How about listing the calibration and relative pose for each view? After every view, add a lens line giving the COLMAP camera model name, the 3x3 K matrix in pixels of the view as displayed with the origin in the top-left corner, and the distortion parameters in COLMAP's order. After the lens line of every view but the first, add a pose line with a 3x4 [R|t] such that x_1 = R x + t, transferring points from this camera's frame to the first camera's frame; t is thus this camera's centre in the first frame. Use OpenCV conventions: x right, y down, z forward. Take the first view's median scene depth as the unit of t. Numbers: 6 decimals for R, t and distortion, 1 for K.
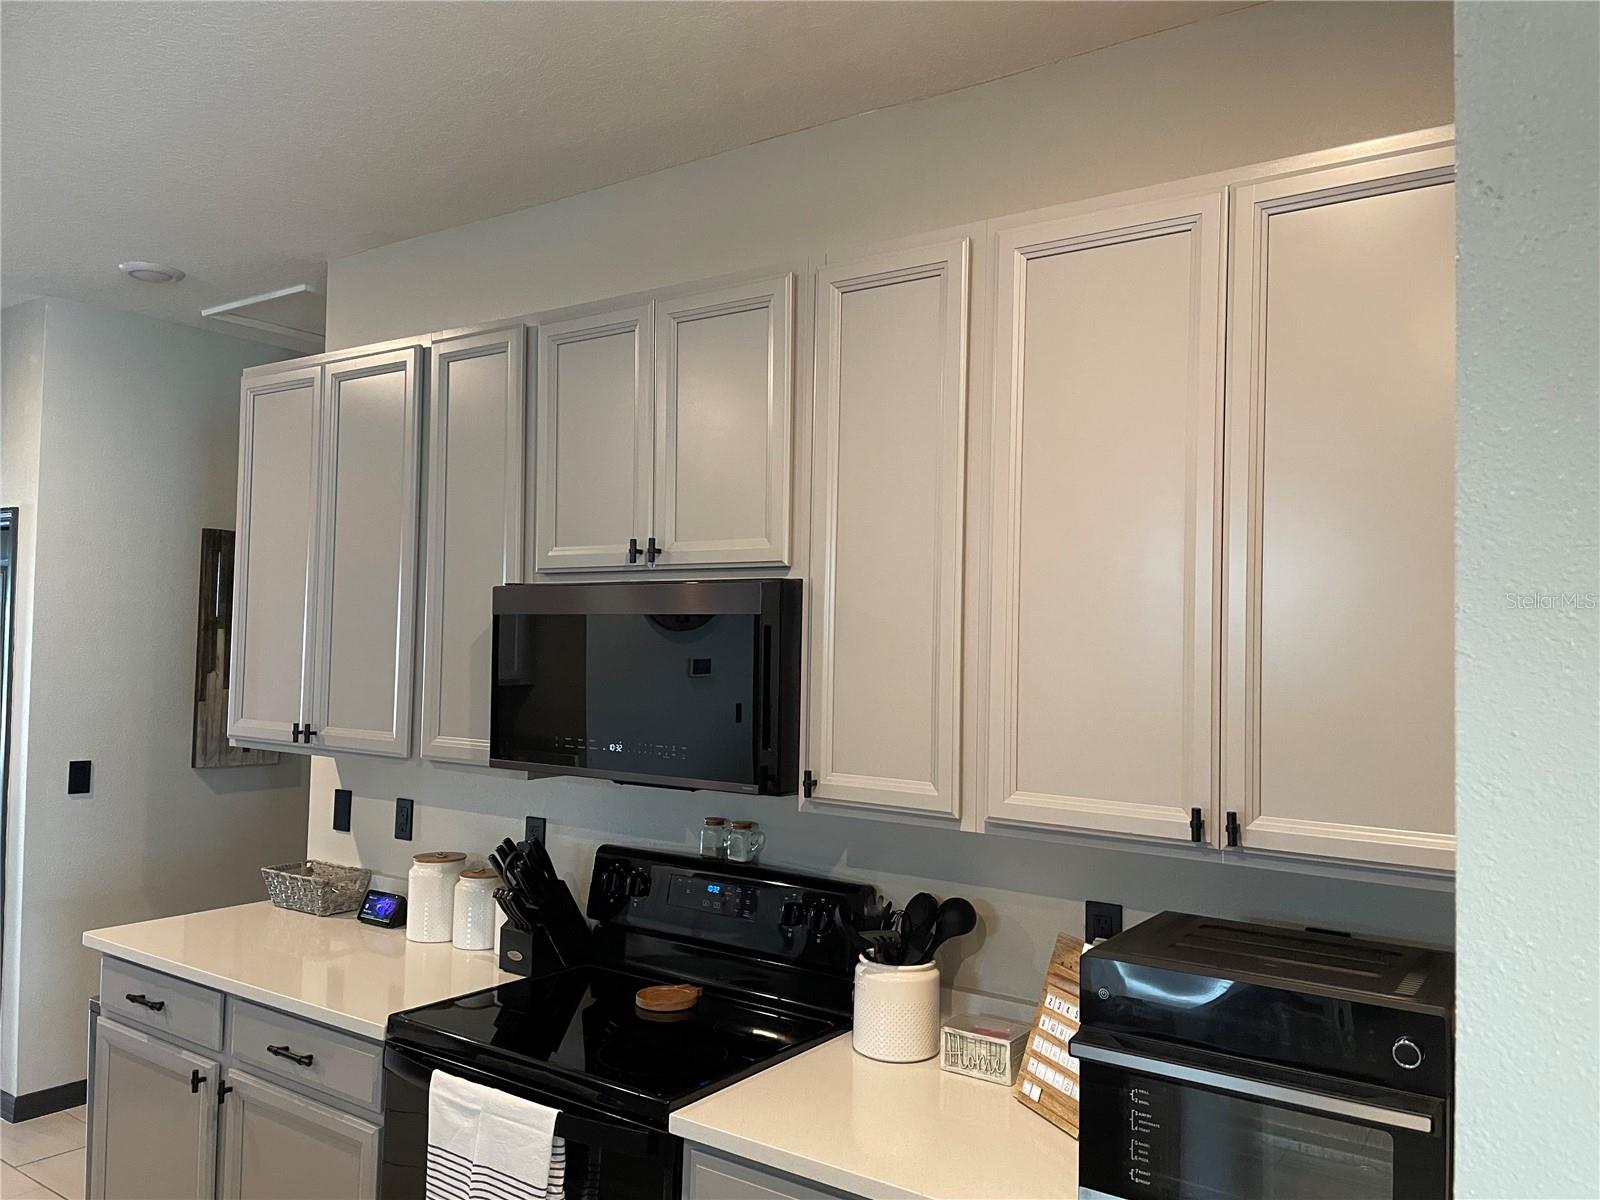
lens RADIAL K [[1201.2, 0, 826.3], [0, 1201.2, 585.4], [0, 0, 1]] dist [0.087781, -0.114070]
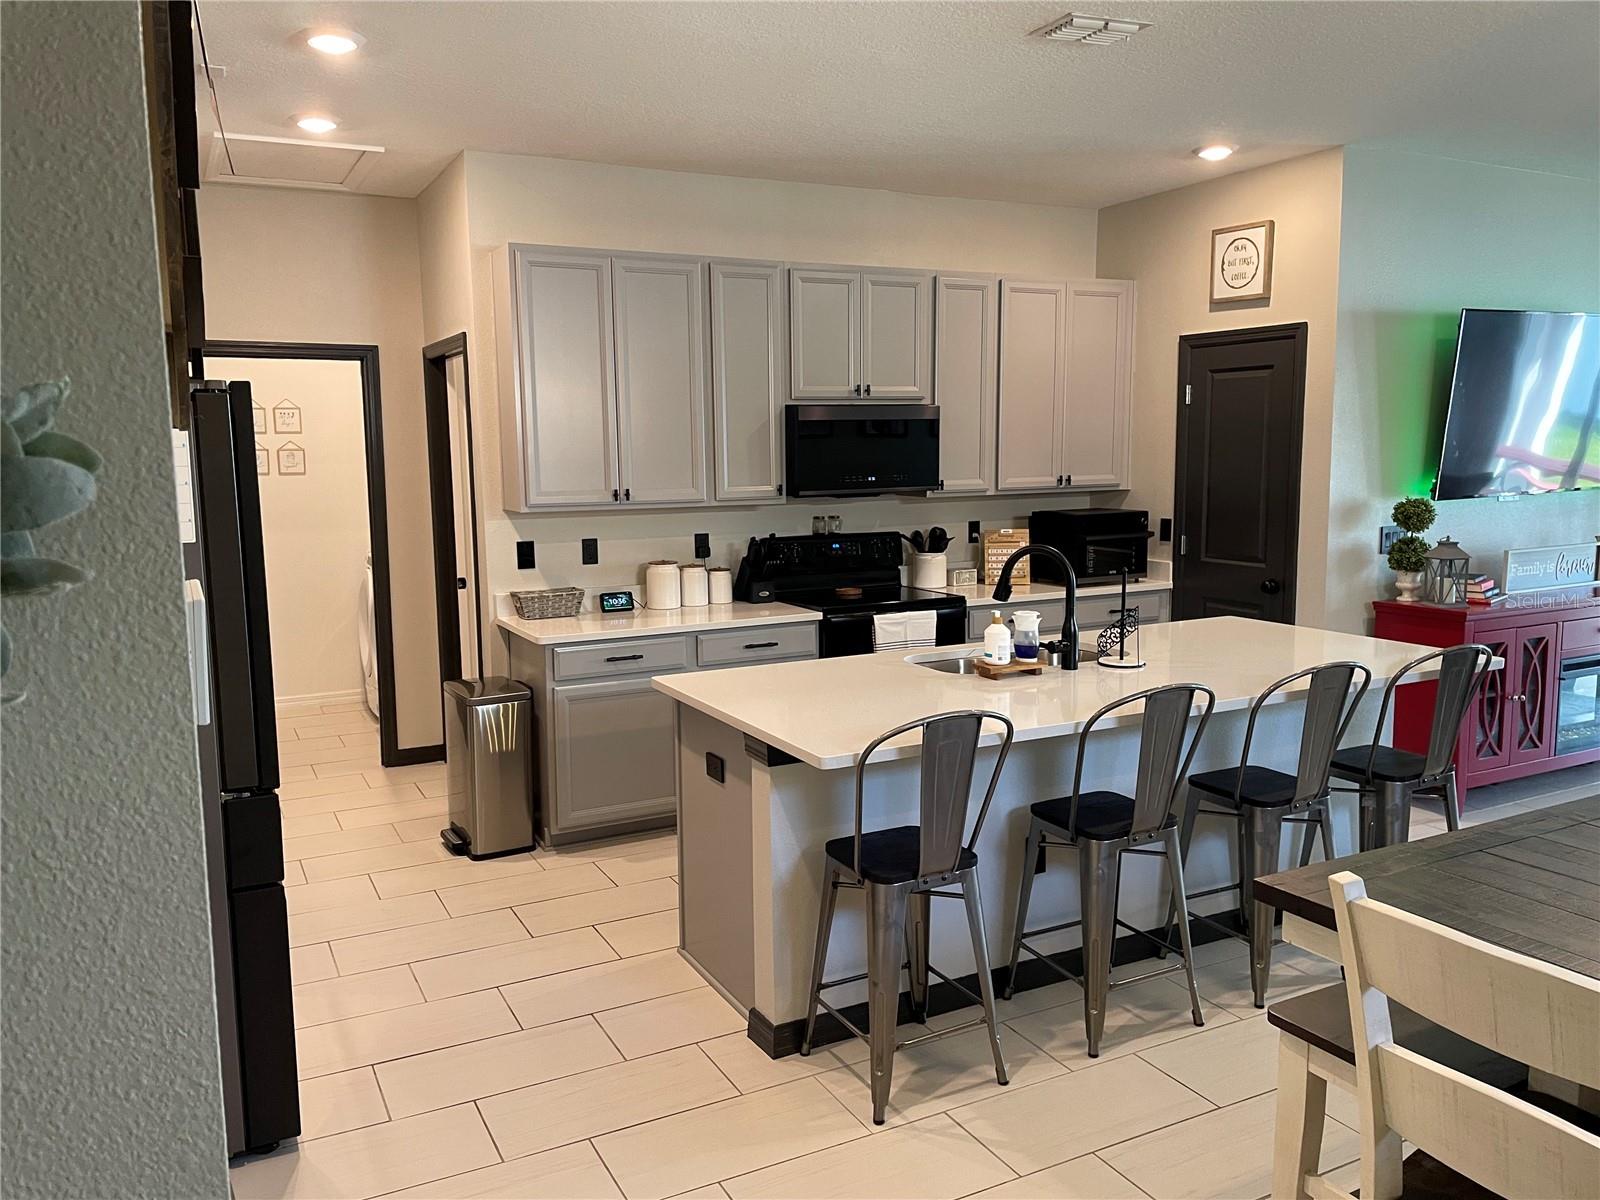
lens RADIAL K [[1205.2, 0, 800.0], [0, 1205.2, 600.0], [0, 0, 1]] dist [0.095726, -0.121135]
pose [[0.473204, -0.137730, 0.870120, -2.269199], [-0.017616, 0.986026, 0.165657, -0.015517], [-0.880777, -0.093718, 0.464165, 0.033849]]
